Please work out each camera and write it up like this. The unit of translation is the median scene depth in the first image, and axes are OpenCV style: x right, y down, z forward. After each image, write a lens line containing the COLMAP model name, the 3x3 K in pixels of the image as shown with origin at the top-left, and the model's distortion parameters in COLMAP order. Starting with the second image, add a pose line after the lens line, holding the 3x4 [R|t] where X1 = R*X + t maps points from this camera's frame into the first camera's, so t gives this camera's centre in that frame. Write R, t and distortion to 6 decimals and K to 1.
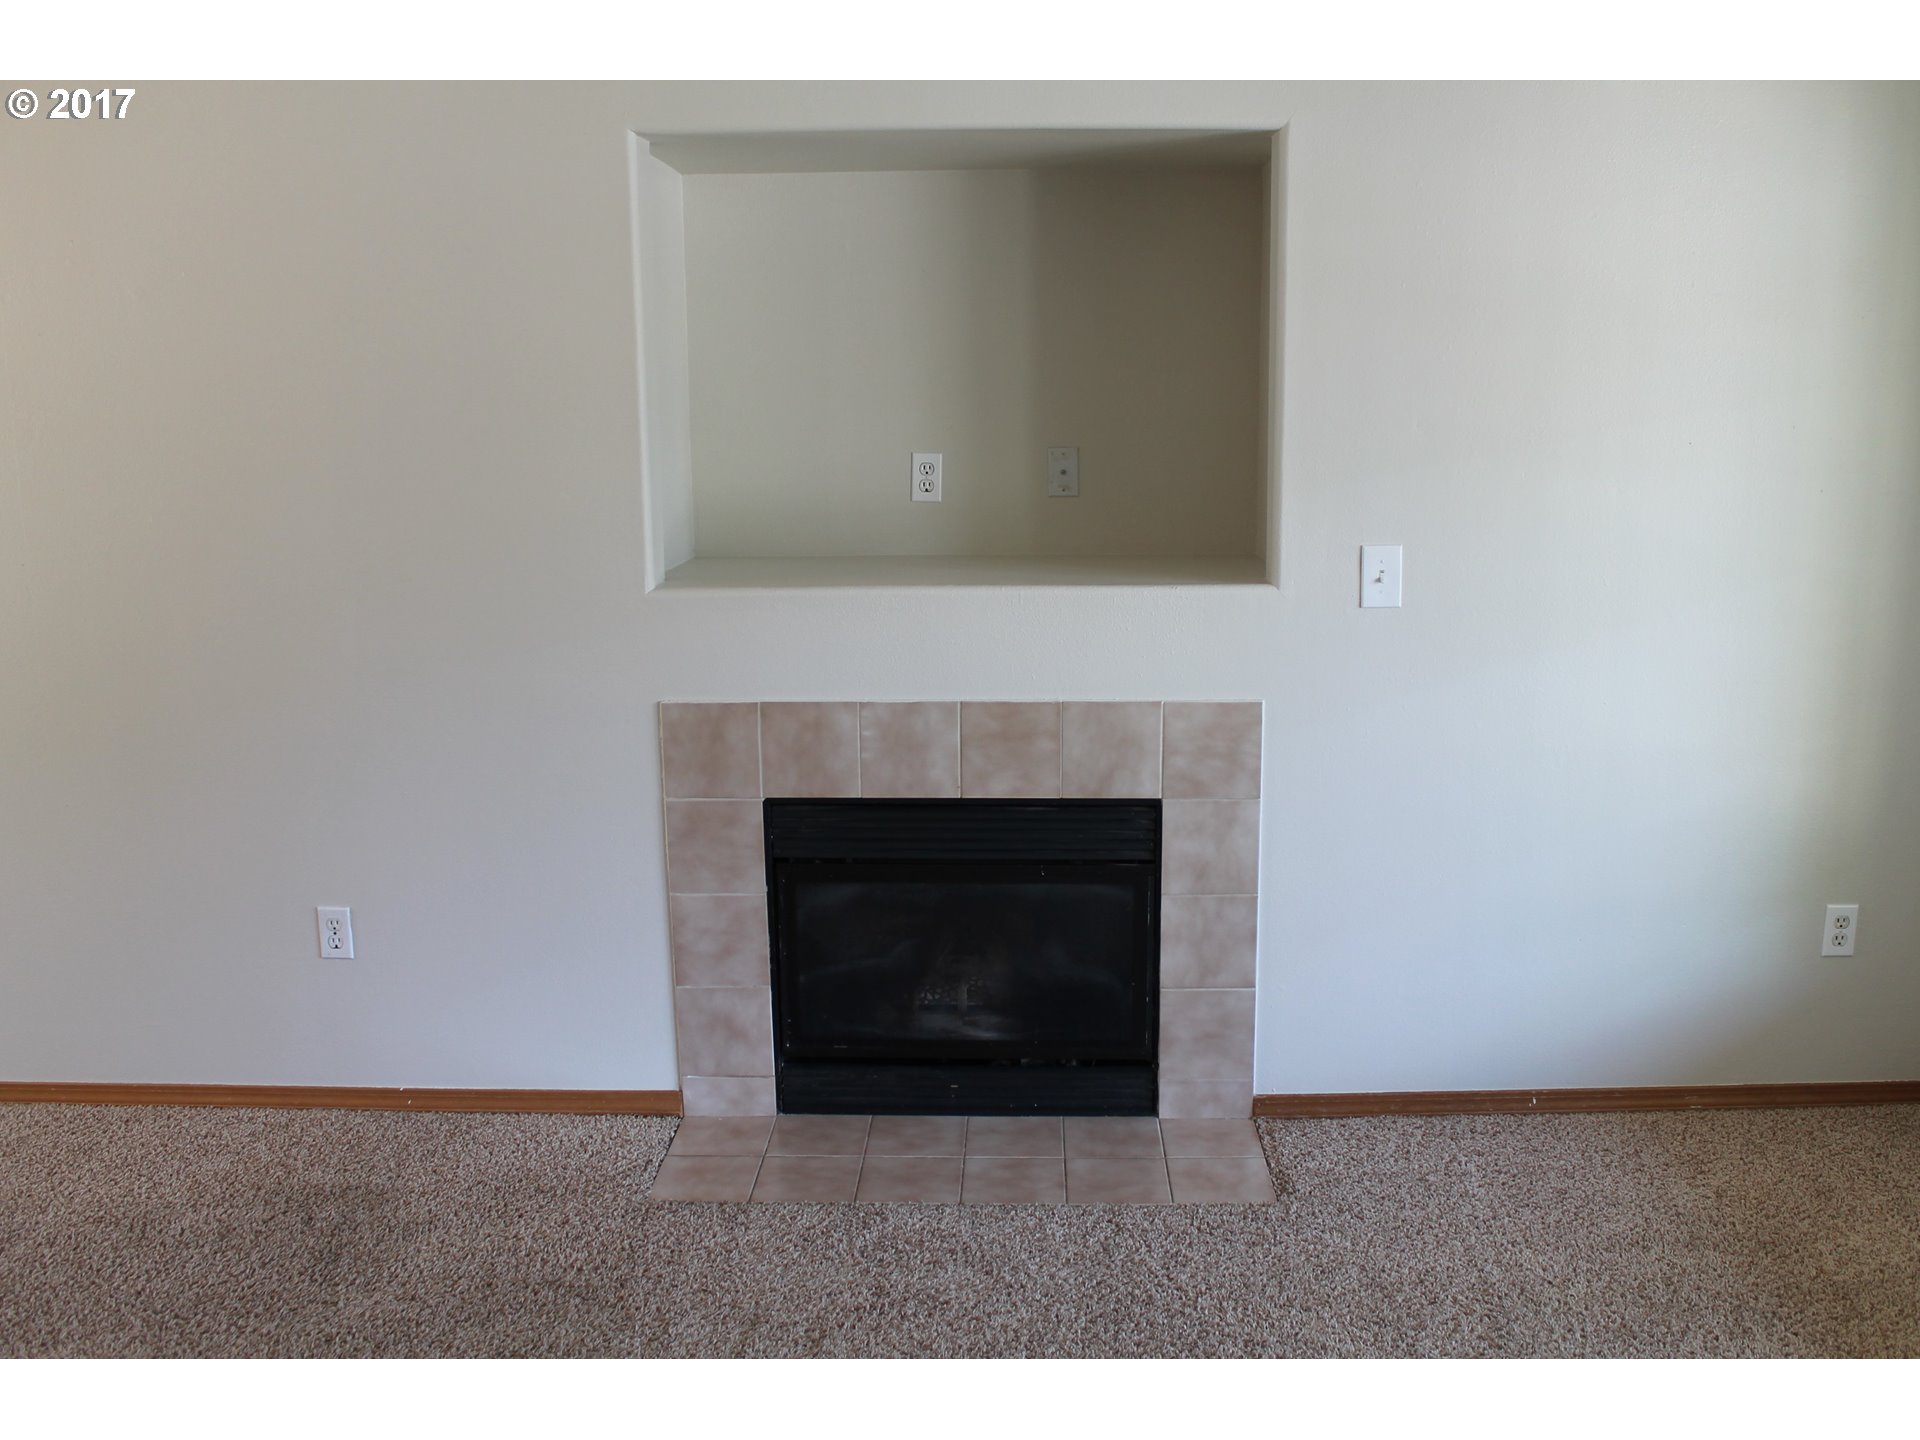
lens RADIAL K [[1663.4, 0, 960.0], [0, 1663.4, 720.0], [0, 0, 1]] dist [-0.156024, 0.010662]
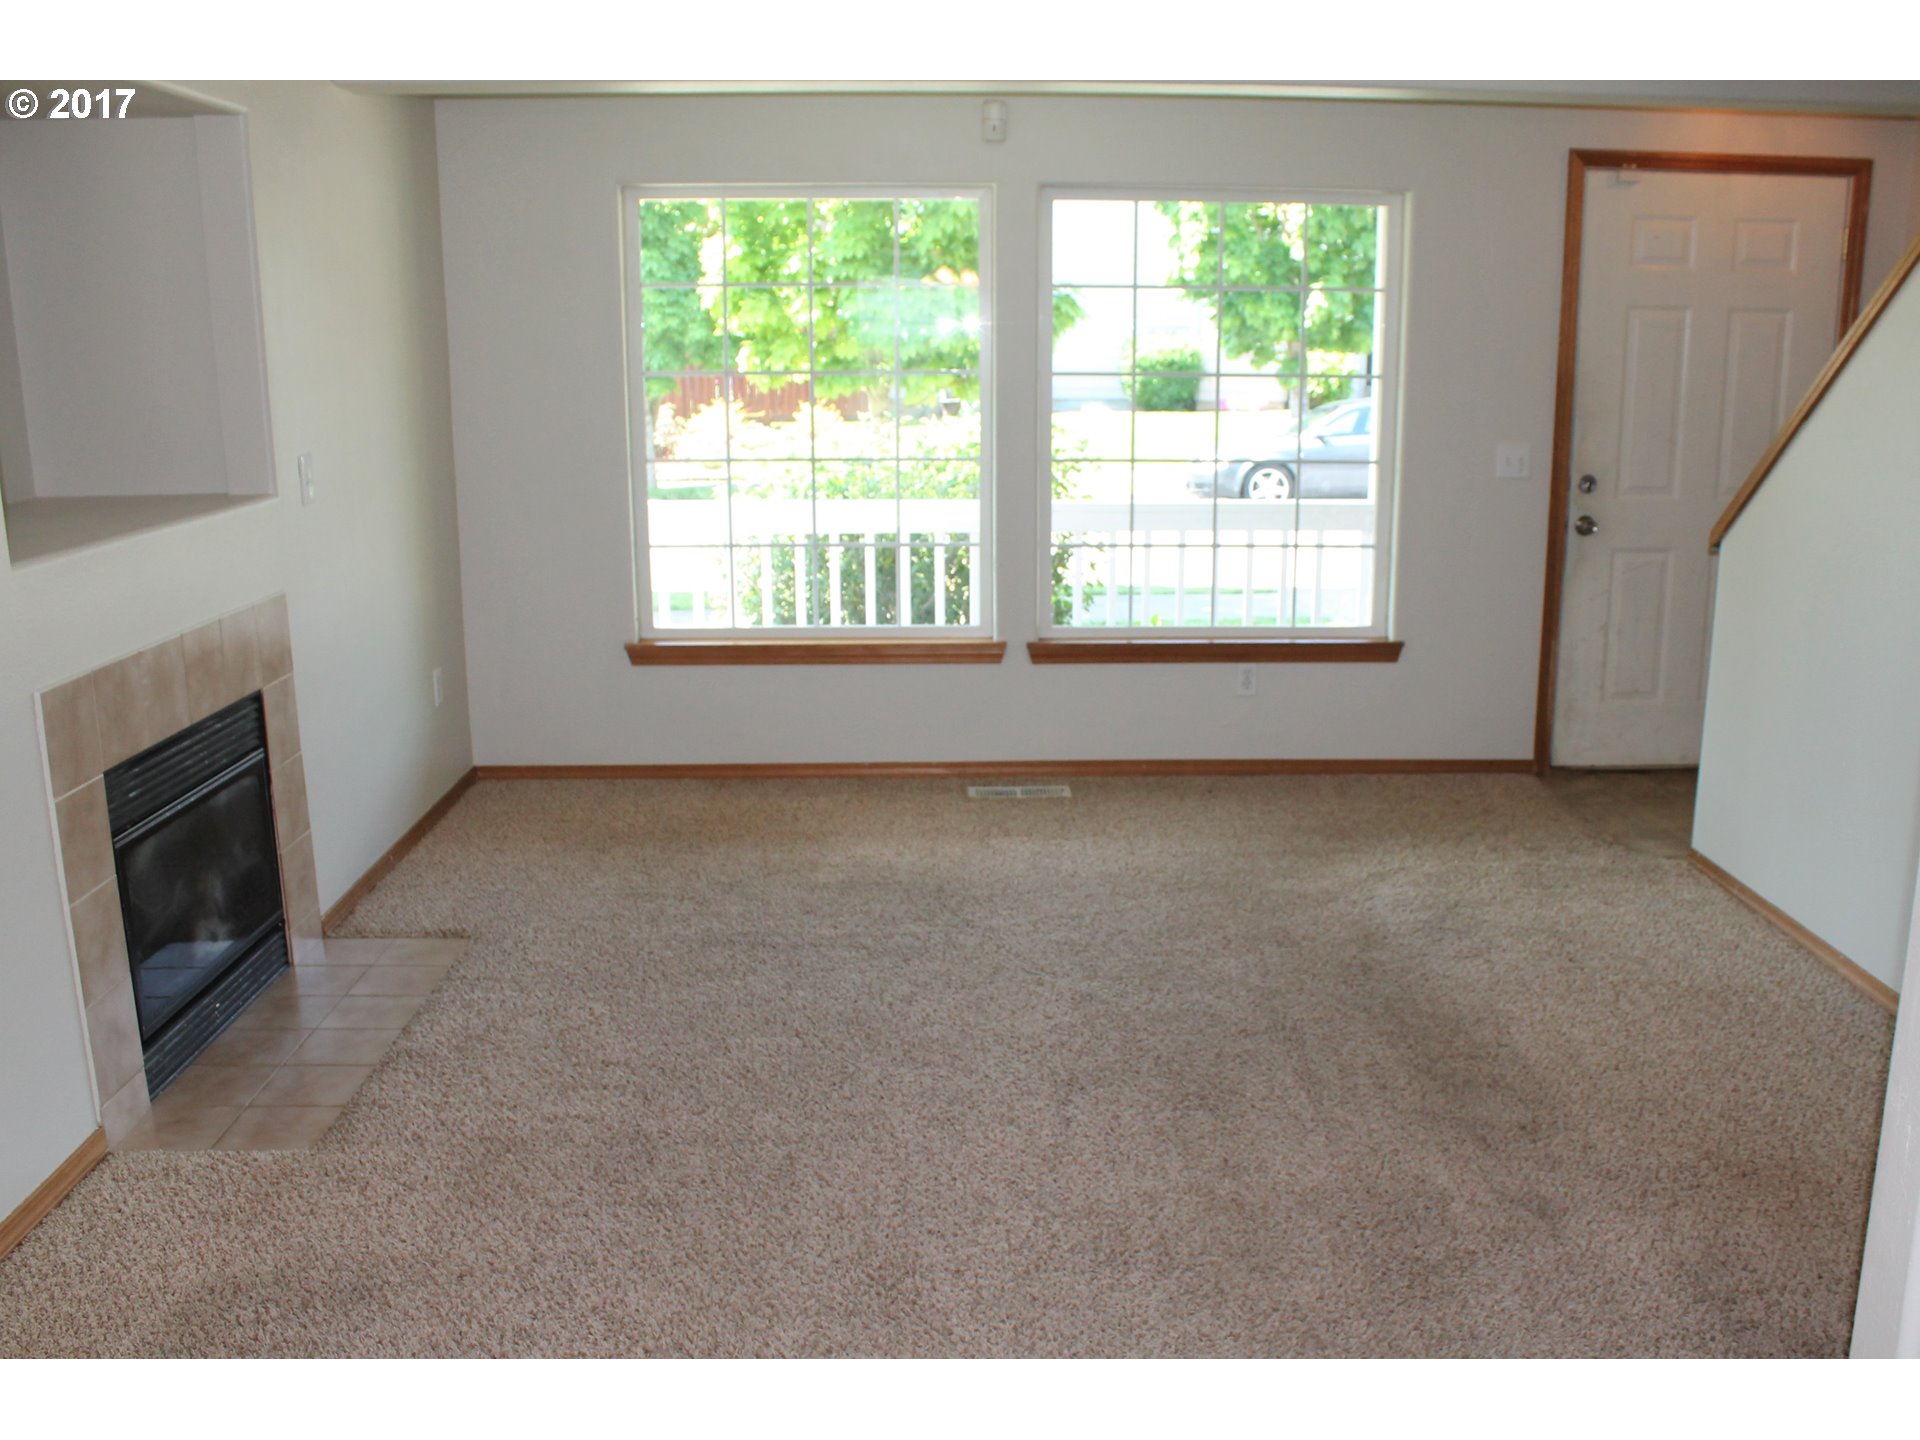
lens RADIAL K [[1663.4, 0, 960.0], [0, 1663.4, 720.0], [0, 0, 1]] dist [-0.156024, 0.010662]
pose [[-0.004781, -0.224577, 0.974445, -0.982481], [0.188924, 0.956704, 0.221415, -0.088356], [-0.981980, 0.185155, 0.037854, 0.483273]]
